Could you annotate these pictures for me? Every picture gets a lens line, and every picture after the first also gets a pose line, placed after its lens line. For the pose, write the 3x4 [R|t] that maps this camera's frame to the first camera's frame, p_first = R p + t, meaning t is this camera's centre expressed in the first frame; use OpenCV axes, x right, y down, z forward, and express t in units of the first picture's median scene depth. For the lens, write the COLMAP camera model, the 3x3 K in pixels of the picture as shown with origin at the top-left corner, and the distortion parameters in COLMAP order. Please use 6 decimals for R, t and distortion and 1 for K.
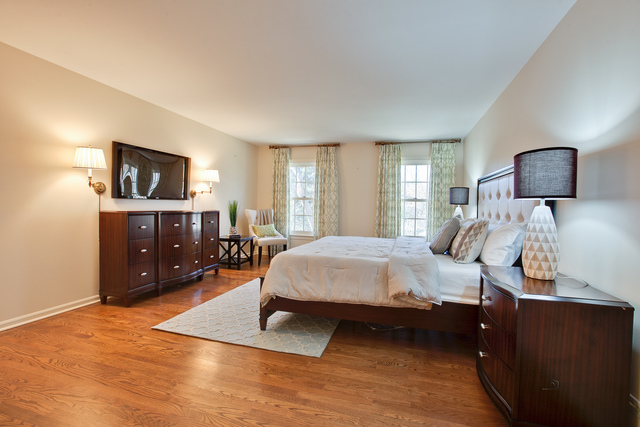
lens RADIAL K [[290.5, 0, 320.3], [0, 290.5, 212.7], [0, 0, 1]] dist [-0.023868, 0.003013]
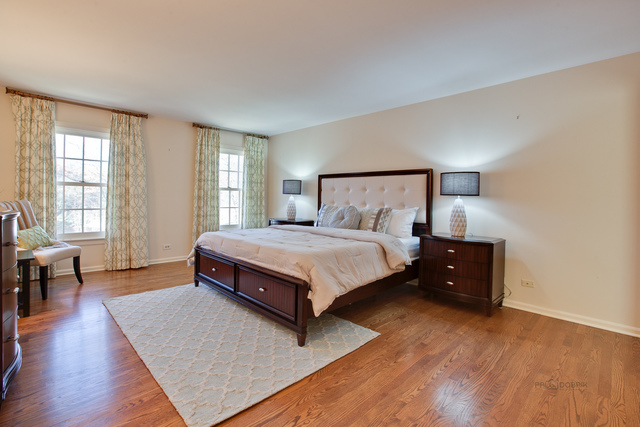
lens RADIAL K [[290.5, 0, 324.1], [0, 290.5, 199.1], [0, 0, 1]] dist [-0.023868, 0.003013]
pose [[0.505729, -0.016393, 0.862537, -0.376364], [0.013781, 0.999845, 0.010922, -0.015568], [-0.862582, 0.006363, 0.505877, 0.213219]]
